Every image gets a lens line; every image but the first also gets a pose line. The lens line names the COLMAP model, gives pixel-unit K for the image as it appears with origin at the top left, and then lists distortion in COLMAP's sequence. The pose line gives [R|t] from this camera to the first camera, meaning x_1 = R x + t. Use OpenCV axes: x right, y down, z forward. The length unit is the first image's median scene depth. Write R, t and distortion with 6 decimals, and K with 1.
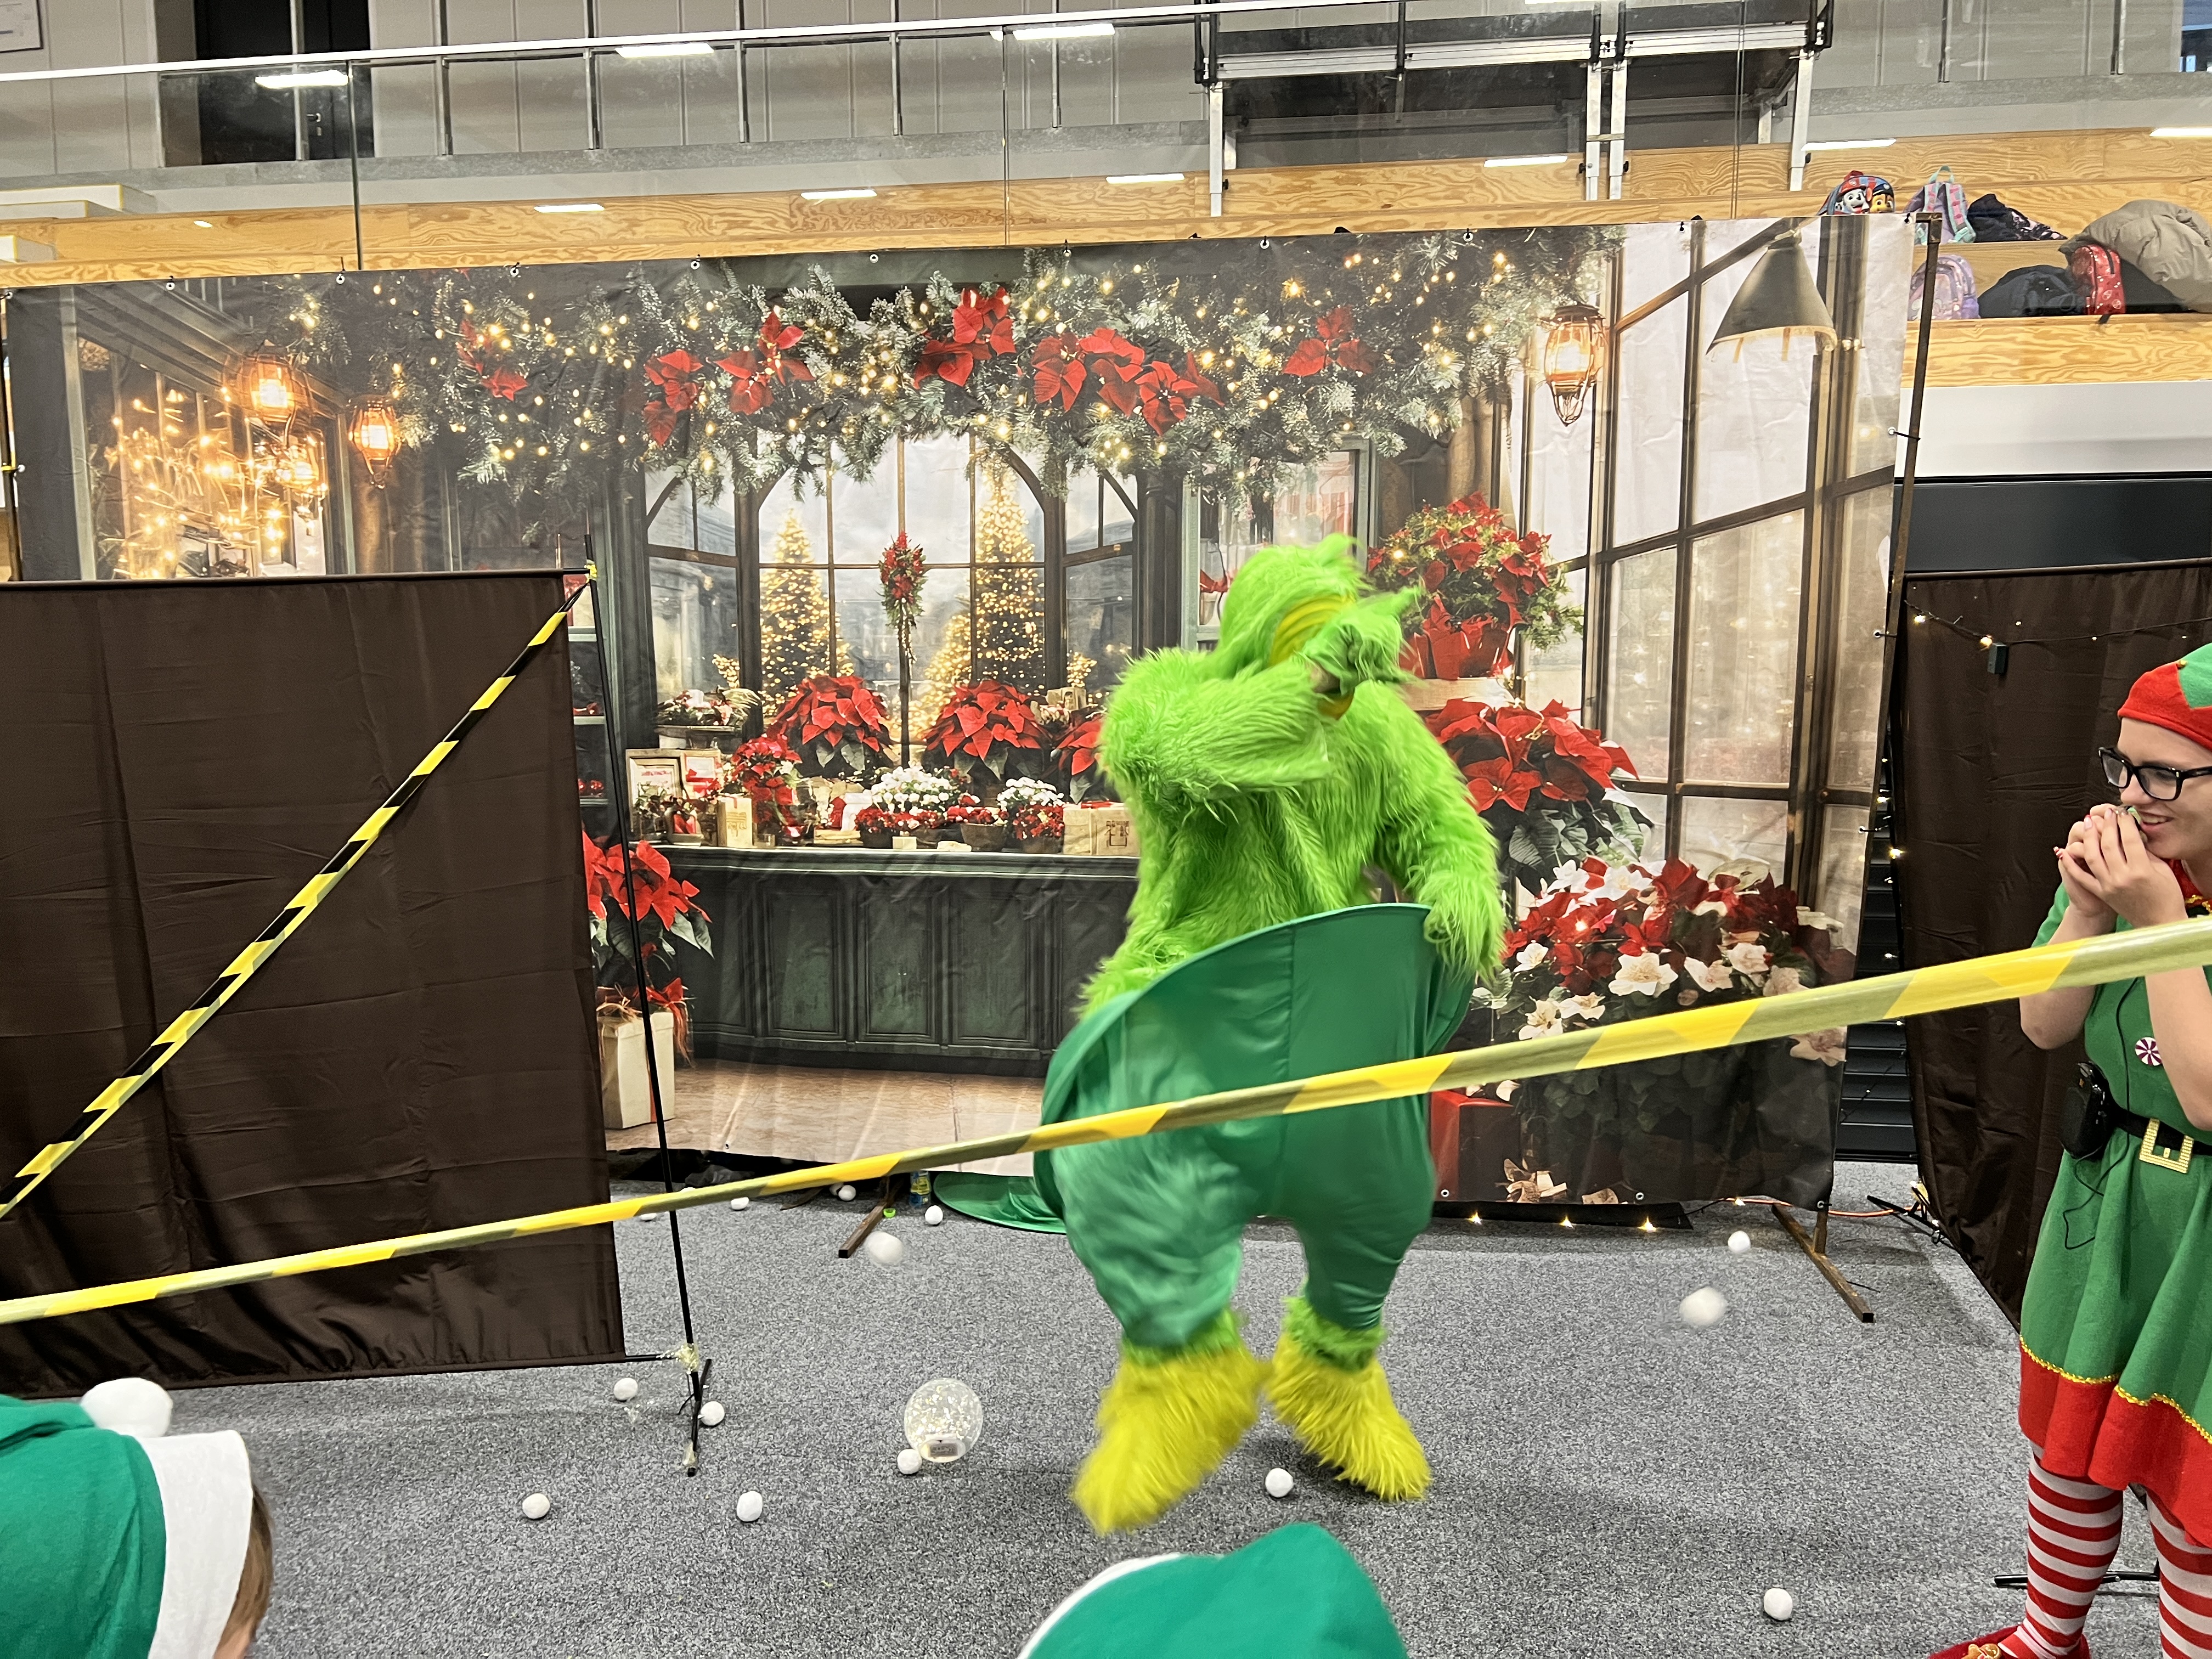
lens RADIAL K [[1683.3, 0, 1126.2], [0, 1683.3, 847.4], [0, 0, 1]] dist [0.038969, -0.036952]
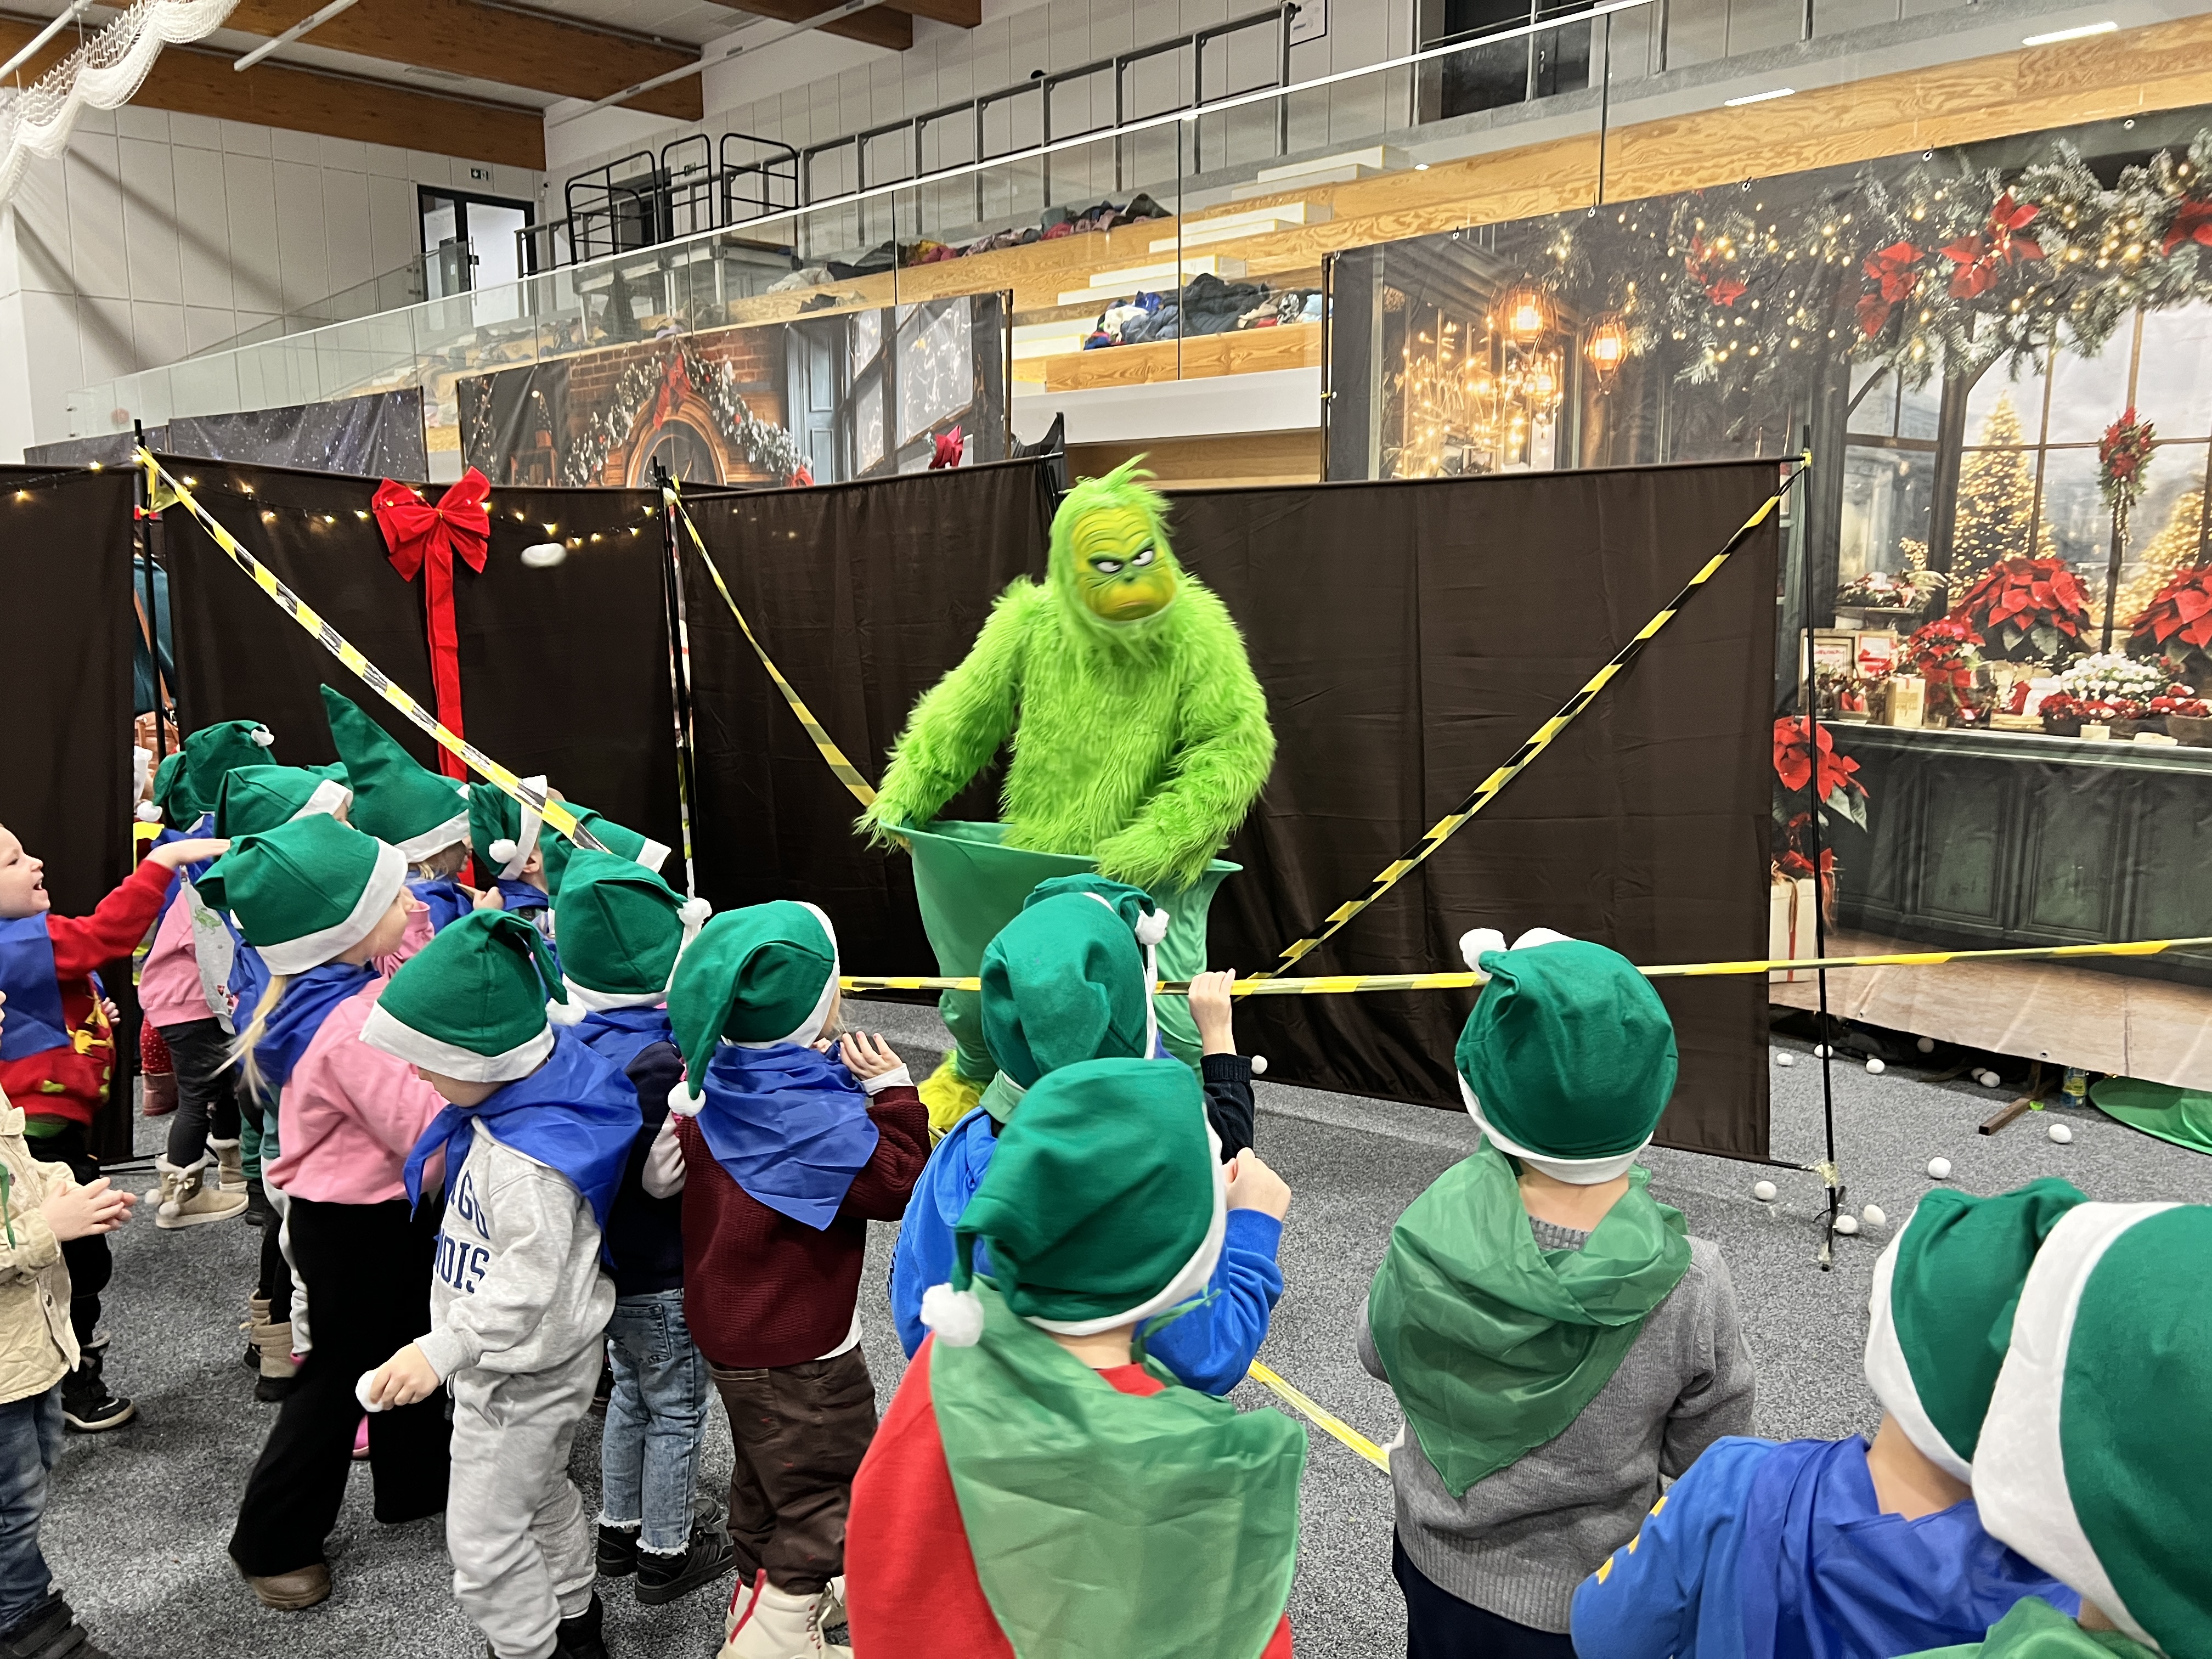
lens RADIAL K [[1672.9, 0, 1120.6], [0, 1672.9, 816.4], [0, 0, 1]] dist [0.047529, -0.045444]
pose [[0.799585, 0.097058, -0.592657, 0.001728], [-0.072389, 0.995235, 0.065324, 0.023516], [0.596174, -0.009330, 0.802801, -0.120857]]
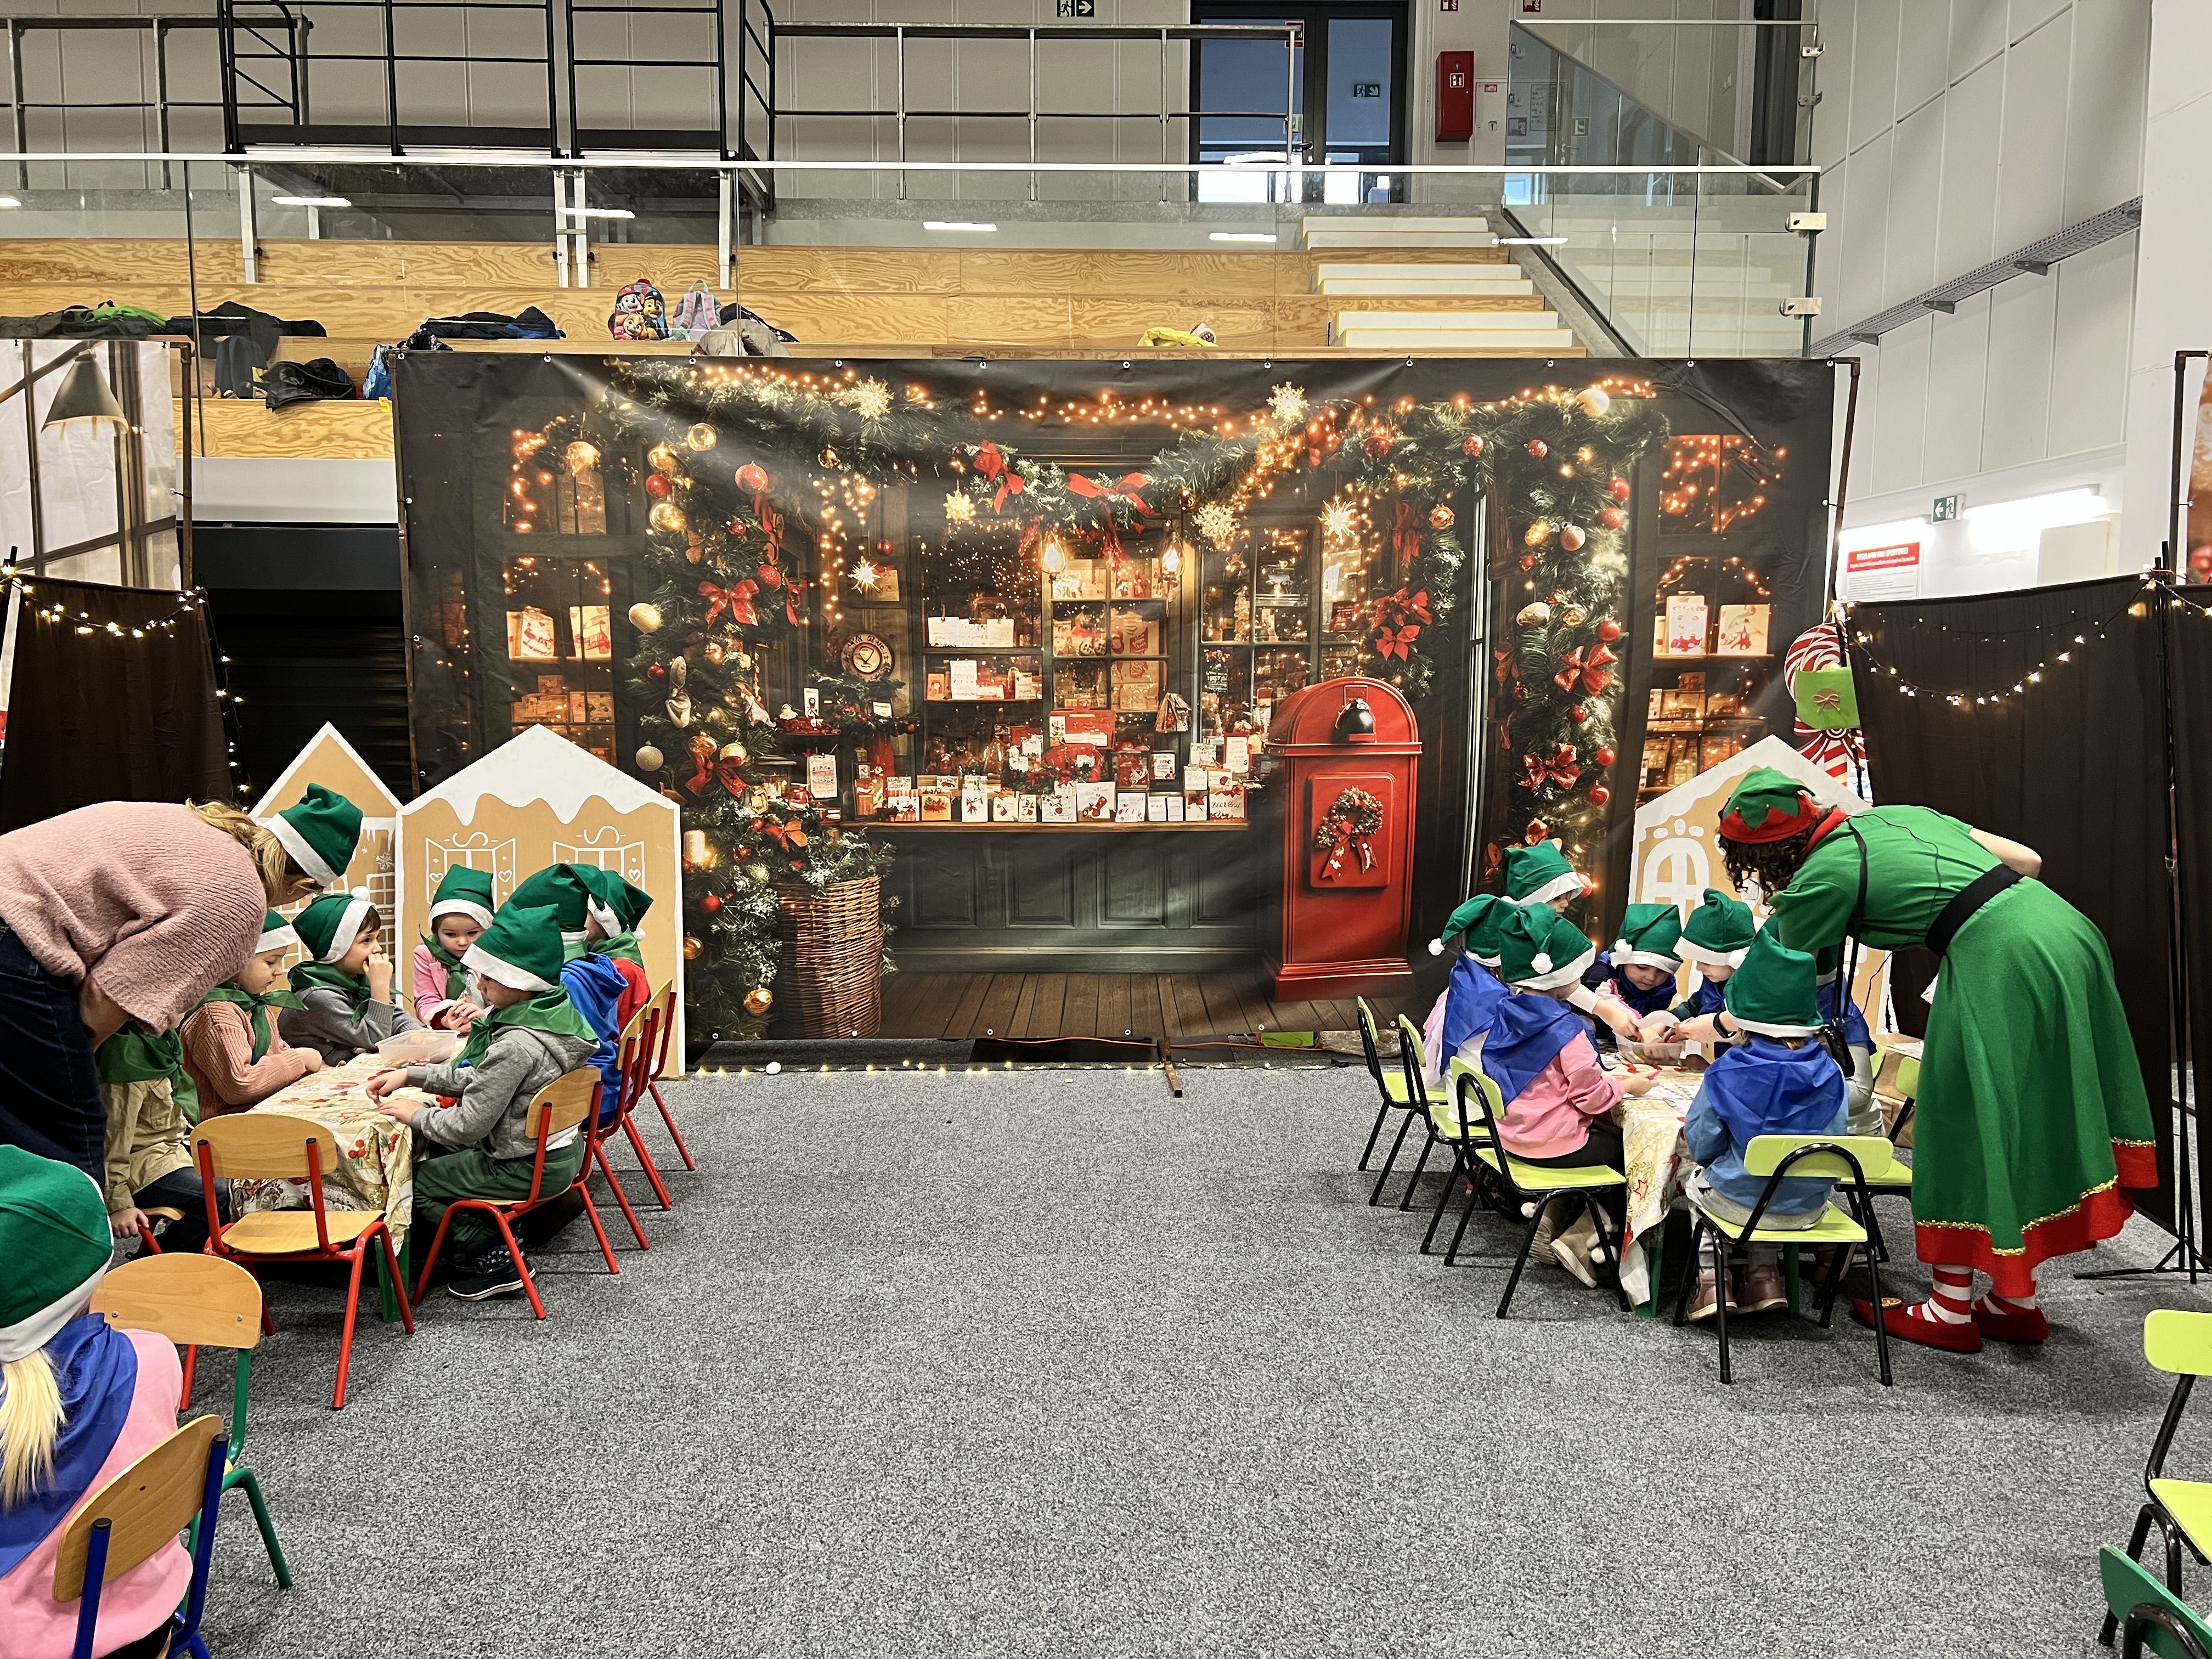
lens RADIAL K [[1673.4, 0, 1121.3], [0, 1673.4, 806.2], [0, 0, 1]] dist [0.047904, -0.049939]
pose [[0.986052, -0.008880, 0.166203, 0.920283], [0.013783, 0.999503, -0.028366, 0.066004], [-0.165868, 0.030261, 0.985684, -0.488740]]
